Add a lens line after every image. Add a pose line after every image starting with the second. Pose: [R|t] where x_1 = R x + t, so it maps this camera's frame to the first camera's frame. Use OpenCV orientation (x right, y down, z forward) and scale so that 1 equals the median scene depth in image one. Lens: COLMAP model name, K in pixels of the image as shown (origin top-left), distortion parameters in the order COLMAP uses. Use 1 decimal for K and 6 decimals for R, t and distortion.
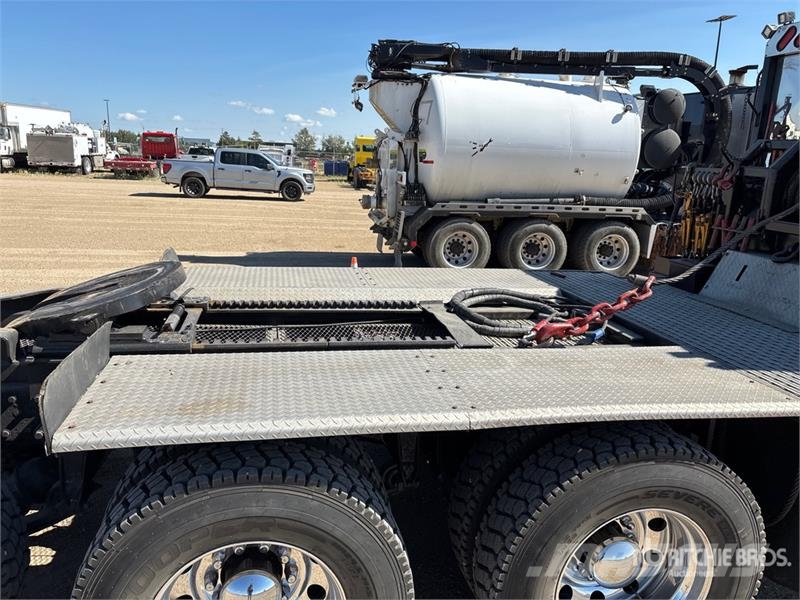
lens RADIAL K [[597.2, 0, 388.8], [0, 597.2, 295.1], [0, 0, 1]] dist [0.032303, -0.041911]
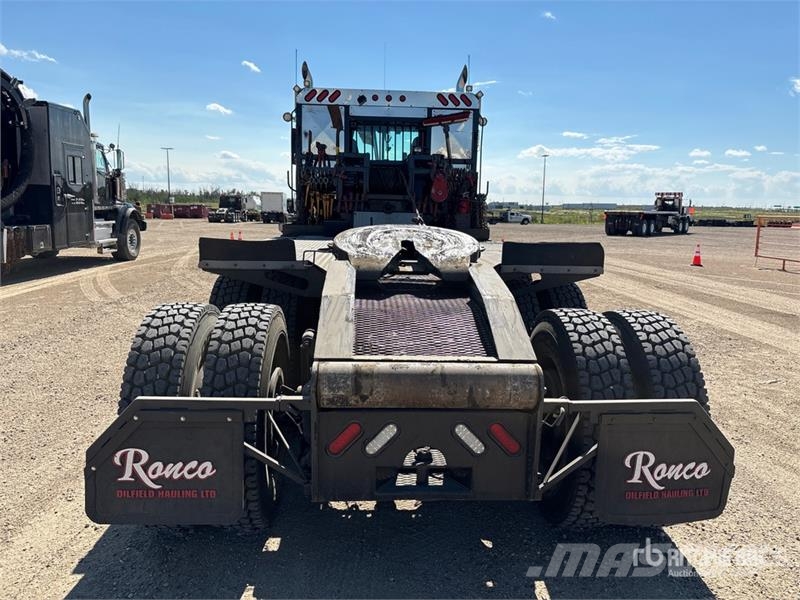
lens RADIAL K [[597.2, 0, 388.8], [0, 597.2, 295.1], [0, 0, 1]] dist [0.032303, -0.041911]
pose [[0.149753, -0.178888, 0.972406, -0.464915], [0.207205, 0.967335, 0.146045, -0.023755], [-0.966768, 0.179617, 0.181928, 0.218965]]
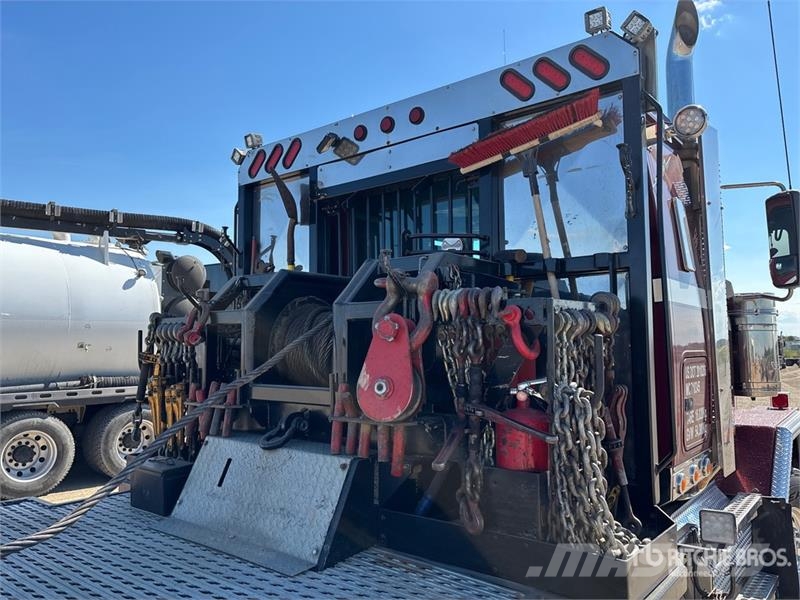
lens RADIAL K [[605.7, 0, 402.1], [0, 605.7, 289.3], [0, 0, 1]] dist [0.007132, 0.000461]
pose [[0.757710, 0.013439, 0.652454, 0.108930], [0.183289, 0.955162, -0.232532, -0.013259], [-0.626324, 0.295780, 0.721272, 0.129758]]
